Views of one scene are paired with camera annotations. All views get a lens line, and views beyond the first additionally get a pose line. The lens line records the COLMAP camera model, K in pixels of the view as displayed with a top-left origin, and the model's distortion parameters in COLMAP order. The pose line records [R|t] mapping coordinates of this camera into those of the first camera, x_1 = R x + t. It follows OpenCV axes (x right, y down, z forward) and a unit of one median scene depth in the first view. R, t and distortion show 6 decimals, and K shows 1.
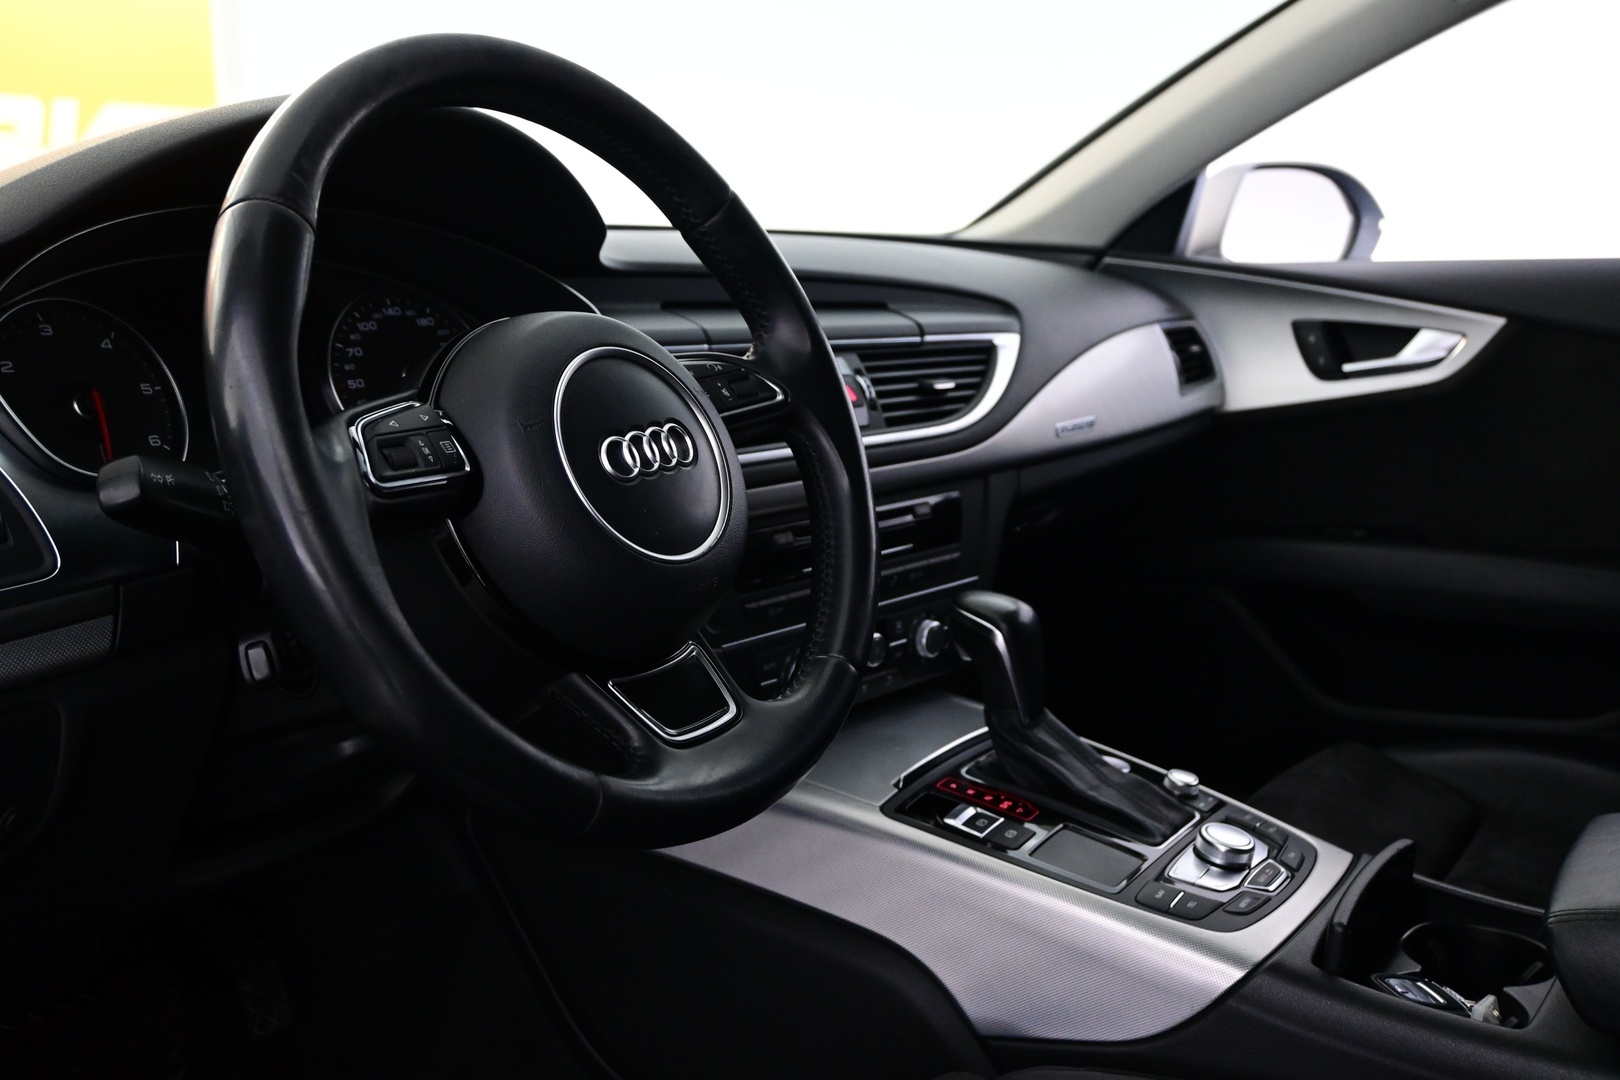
lens RADIAL K [[1526.0, 0, 810.2], [0, 1526.0, 541.7], [0, 0, 1]] dist [-0.006240, 0.000000]
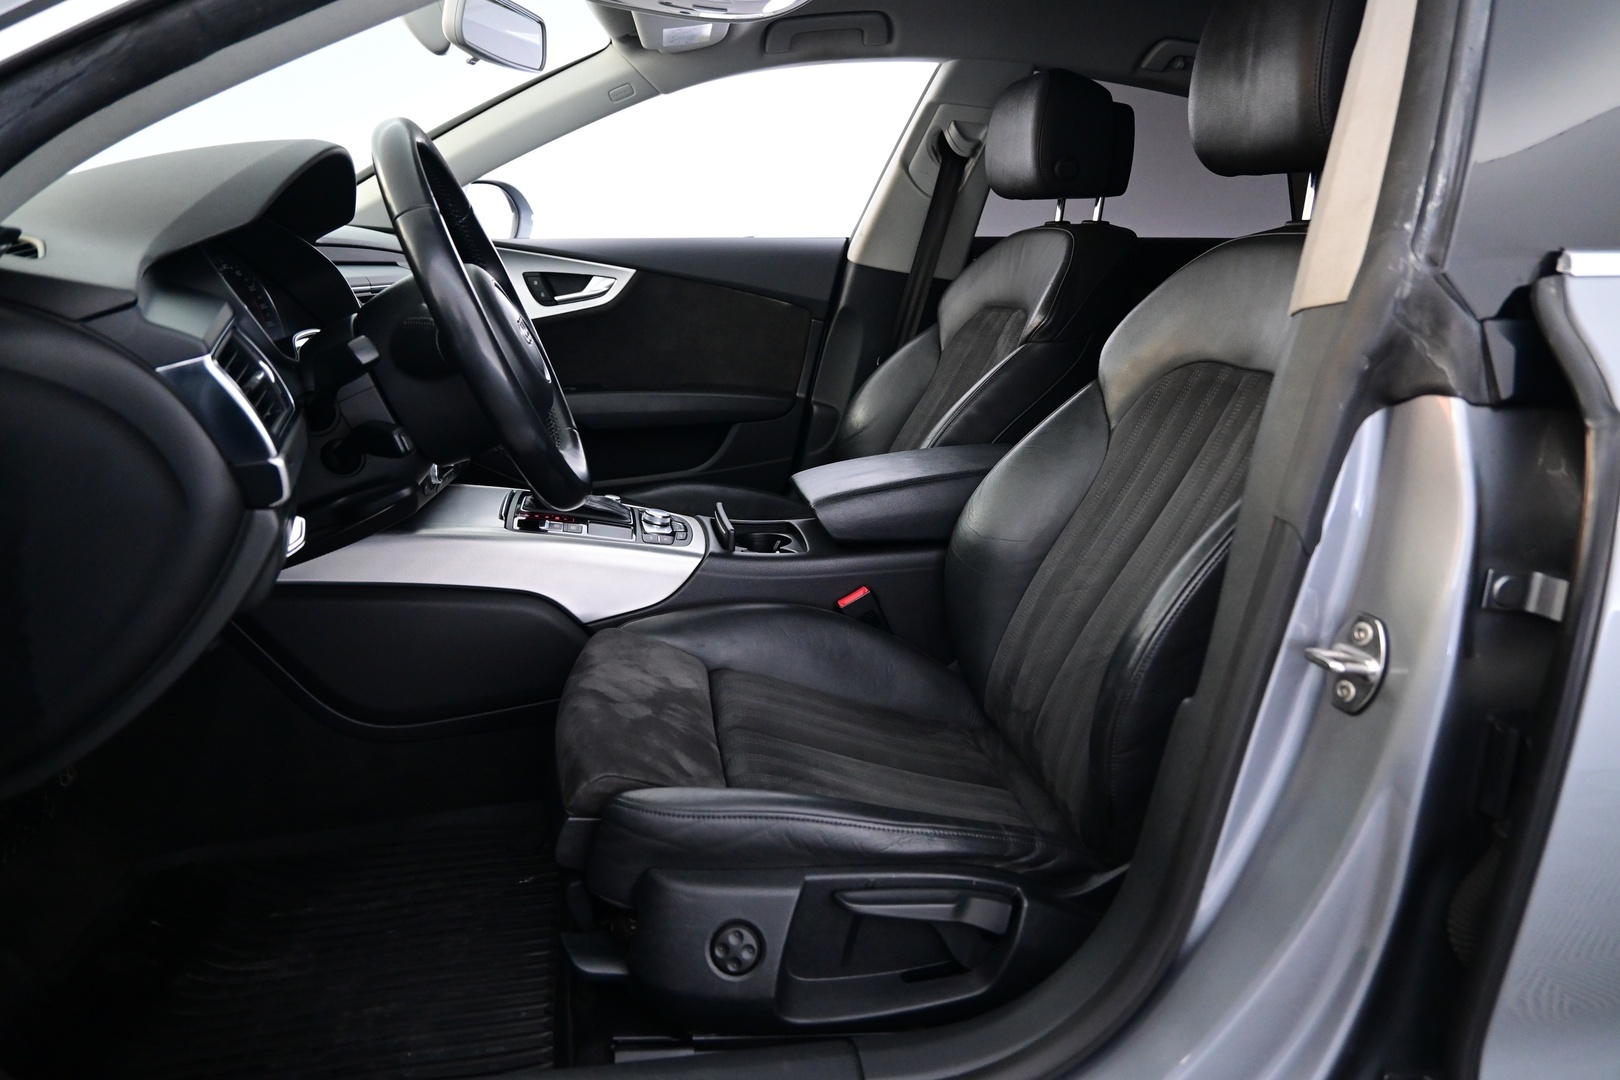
lens RADIAL K [[1114.8, 0, 815.1], [0, 1114.8, 547.3], [0, 0, 1]] dist [0.011843, 0.003108]
pose [[0.685559, -0.184254, 0.704314, -0.466507], [0.123010, 0.982850, 0.137387, 0.036183], [-0.717549, -0.007550, 0.696467, -0.168211]]
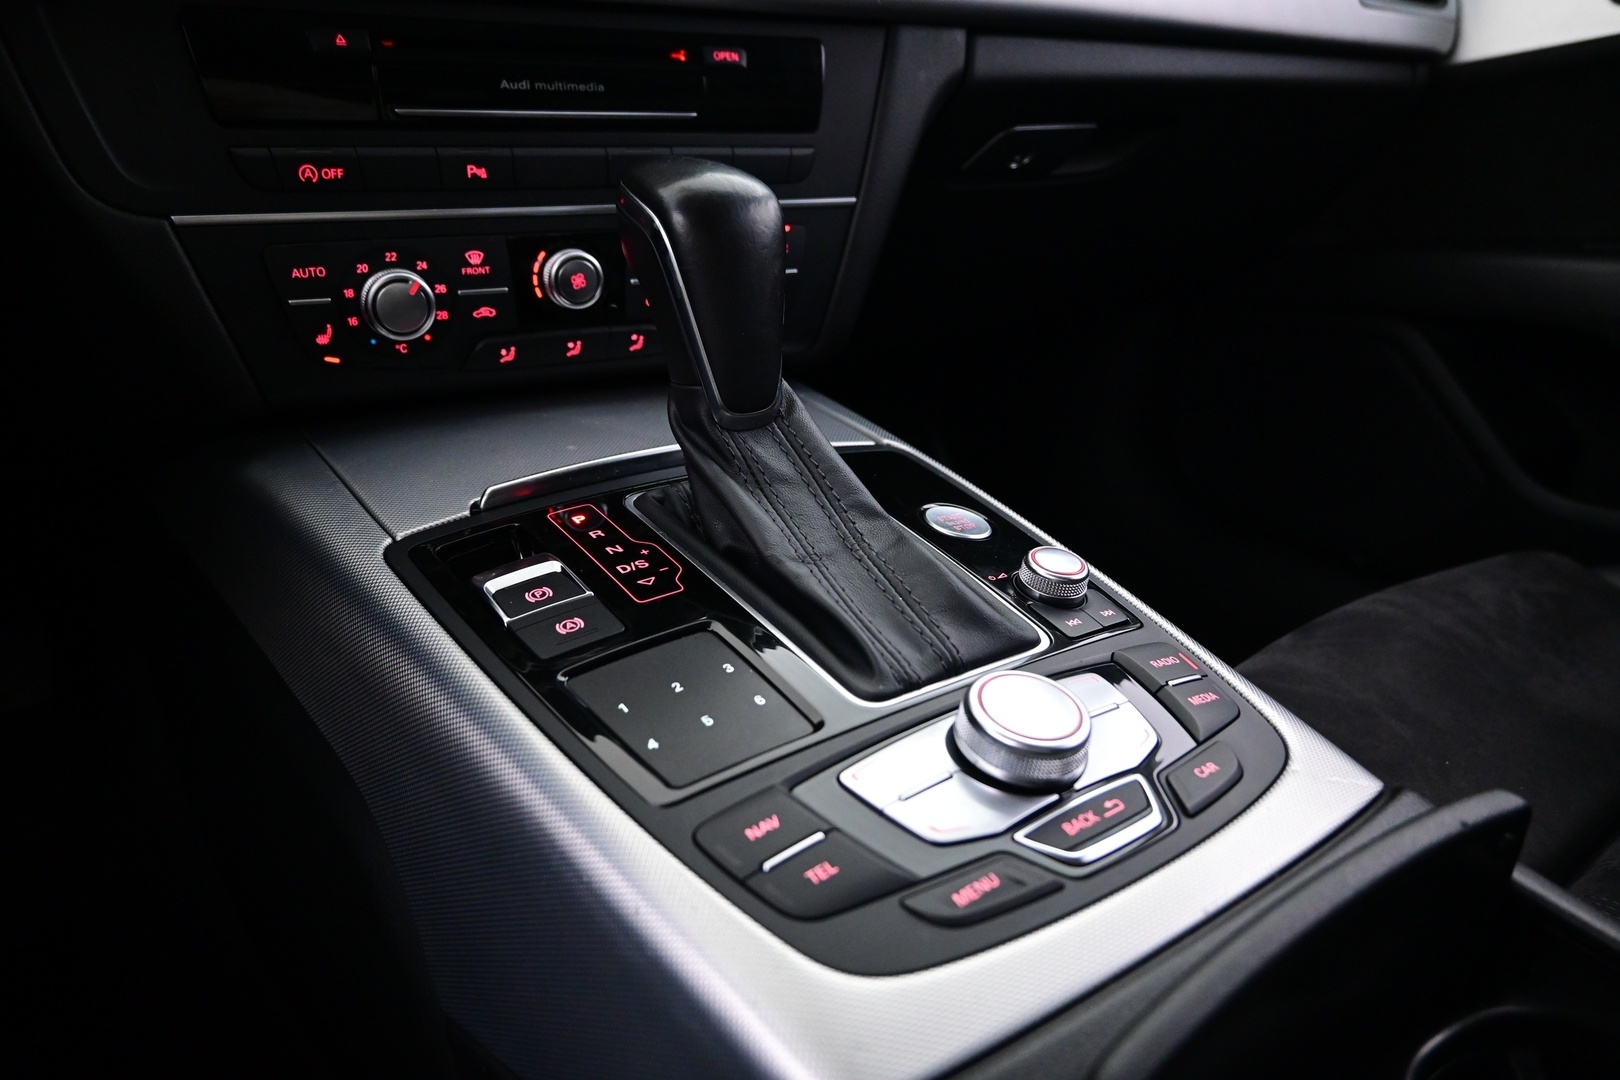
lens RADIAL K [[1114.8, 0, 810.9], [0, 1114.8, 537.4], [0, 0, 1]] dist [0.011843, 0.003108]
pose [[0.945897, 0.128235, -0.298051, 0.215390], [-0.074522, 0.979892, 0.185092, 0.065829], [0.315793, -0.152866, 0.936433, 0.493510]]
